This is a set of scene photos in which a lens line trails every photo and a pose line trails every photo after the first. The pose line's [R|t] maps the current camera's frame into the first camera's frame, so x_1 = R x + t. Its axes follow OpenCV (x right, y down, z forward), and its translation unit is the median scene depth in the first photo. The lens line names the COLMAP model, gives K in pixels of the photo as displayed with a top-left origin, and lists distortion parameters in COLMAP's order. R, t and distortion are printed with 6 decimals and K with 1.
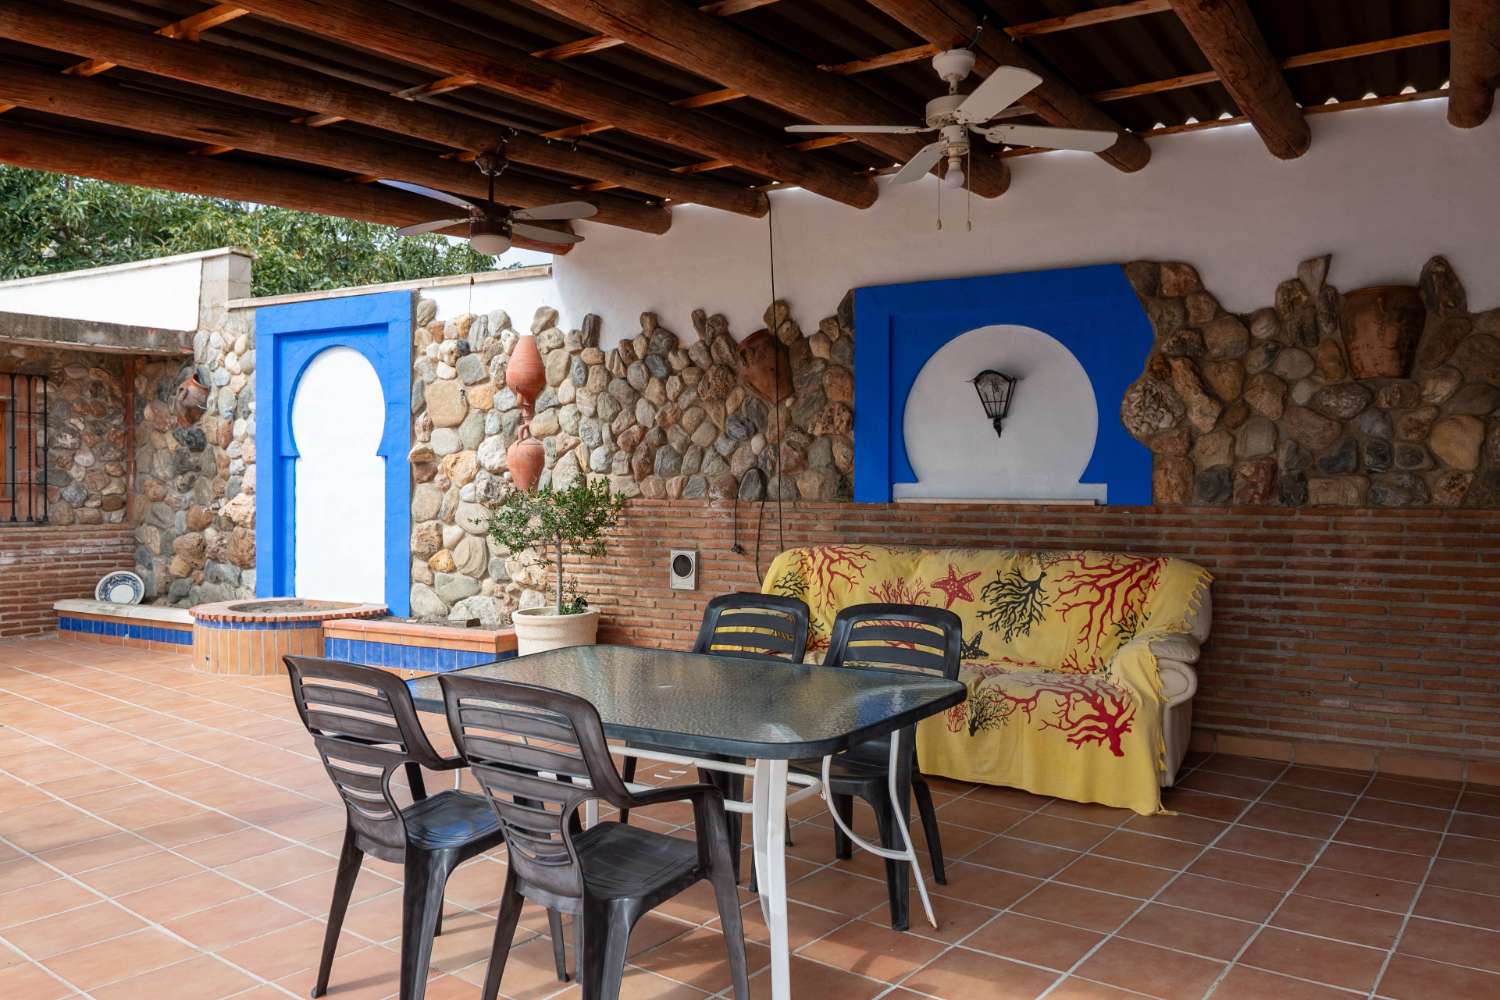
lens RADIAL K [[1065.2, 0, 745.7], [0, 1065.2, 503.2], [0, 0, 1]] dist [-0.008704, -0.009287]
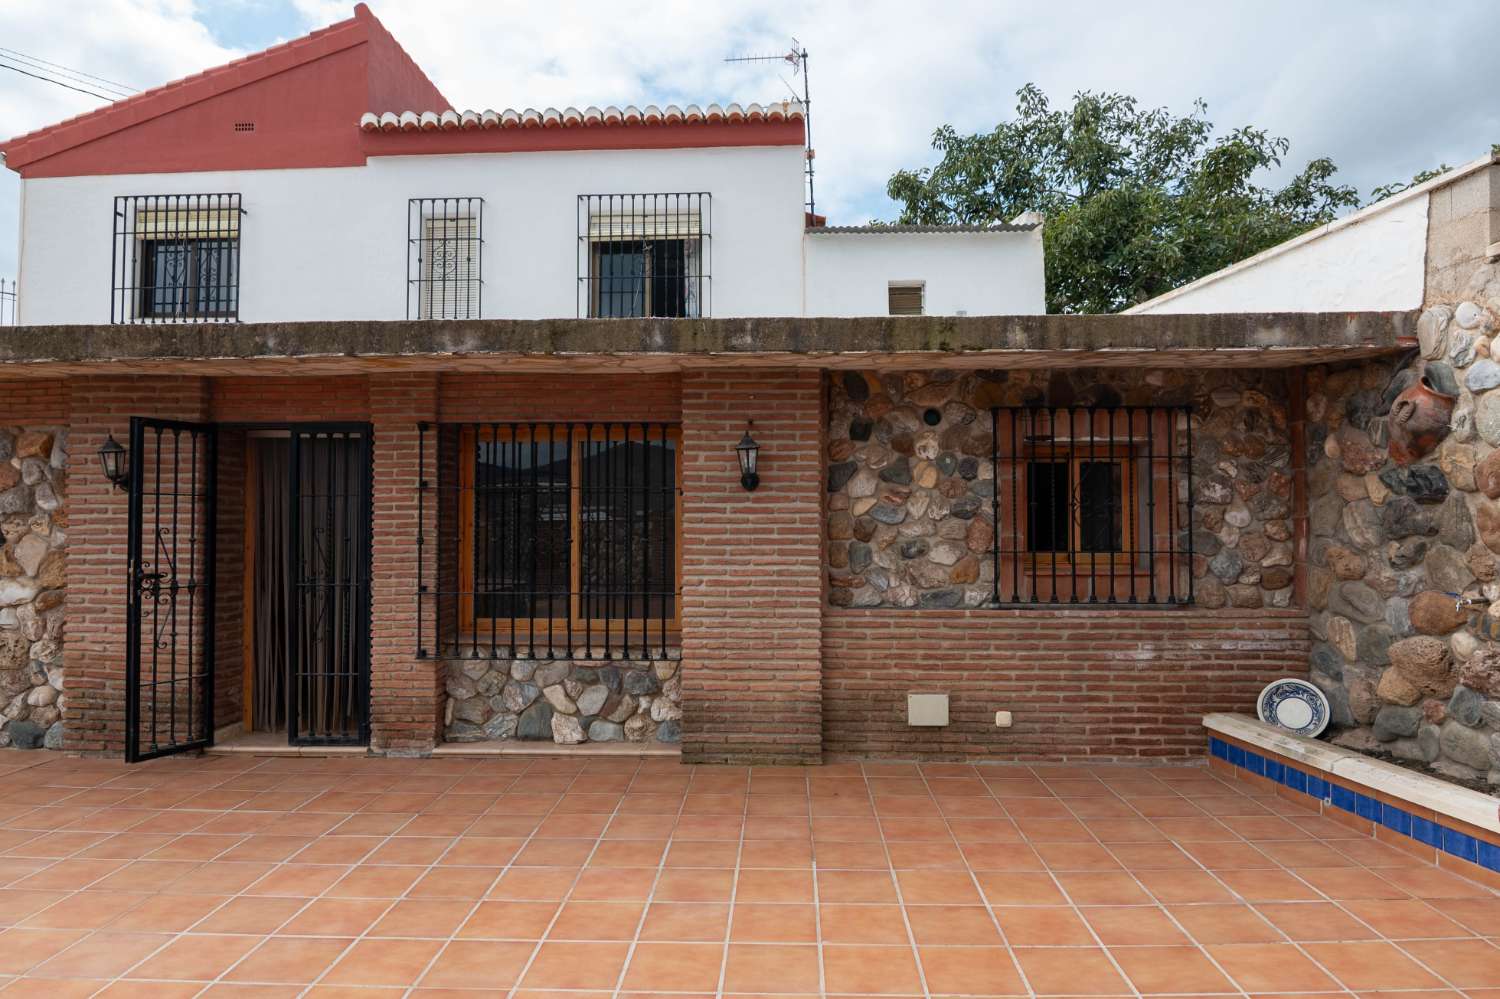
lens RADIAL K [[909.5, 0, 747.5], [0, 909.5, 503.0], [0, 0, 1]] dist [-0.006445, -0.005848]
pose [[0.570721, -0.024788, -0.820770, -0.312257], [-0.007729, 0.999338, -0.035555, -0.027192], [0.821108, 0.026636, 0.570151, 0.379304]]
